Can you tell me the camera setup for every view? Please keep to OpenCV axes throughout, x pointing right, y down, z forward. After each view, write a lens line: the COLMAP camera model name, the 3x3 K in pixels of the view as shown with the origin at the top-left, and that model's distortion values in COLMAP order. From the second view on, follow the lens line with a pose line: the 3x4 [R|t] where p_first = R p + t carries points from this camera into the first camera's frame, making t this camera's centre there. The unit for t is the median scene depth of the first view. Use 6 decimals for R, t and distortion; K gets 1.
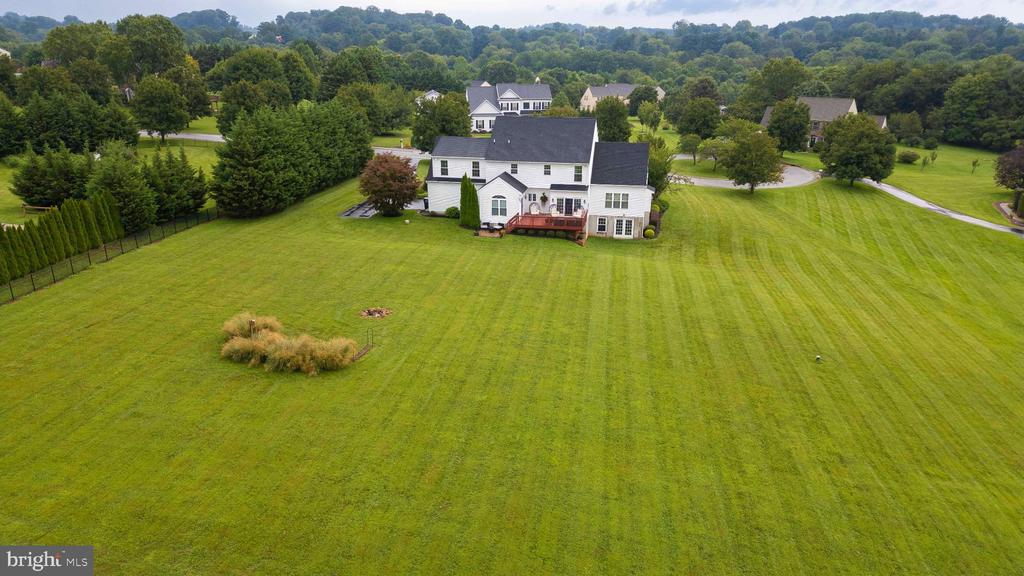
lens RADIAL K [[723.8, 0, 512.0], [0, 723.8, 288.0], [0, 0, 1]] dist [0.063648, -0.073442]
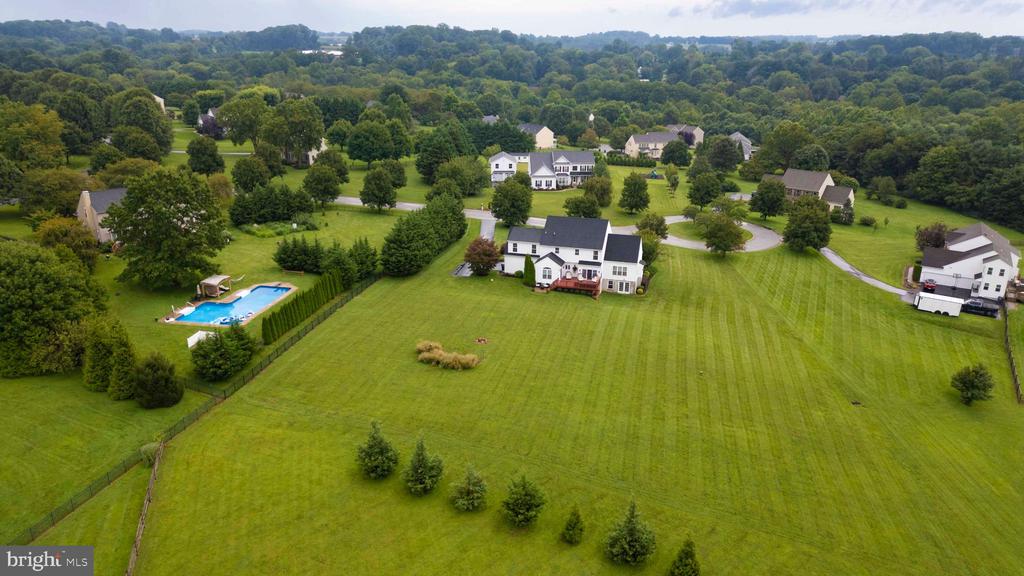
lens RADIAL K [[723.8, 0, 512.0], [0, 723.8, 288.0], [0, 0, 1]] dist [0.063648, -0.073442]
pose [[0.996610, 0.033375, -0.075198, 0.026985], [-0.033375, 0.999442, 0.001256, -0.076571], [0.075198, 0.001258, 0.997168, -0.650420]]
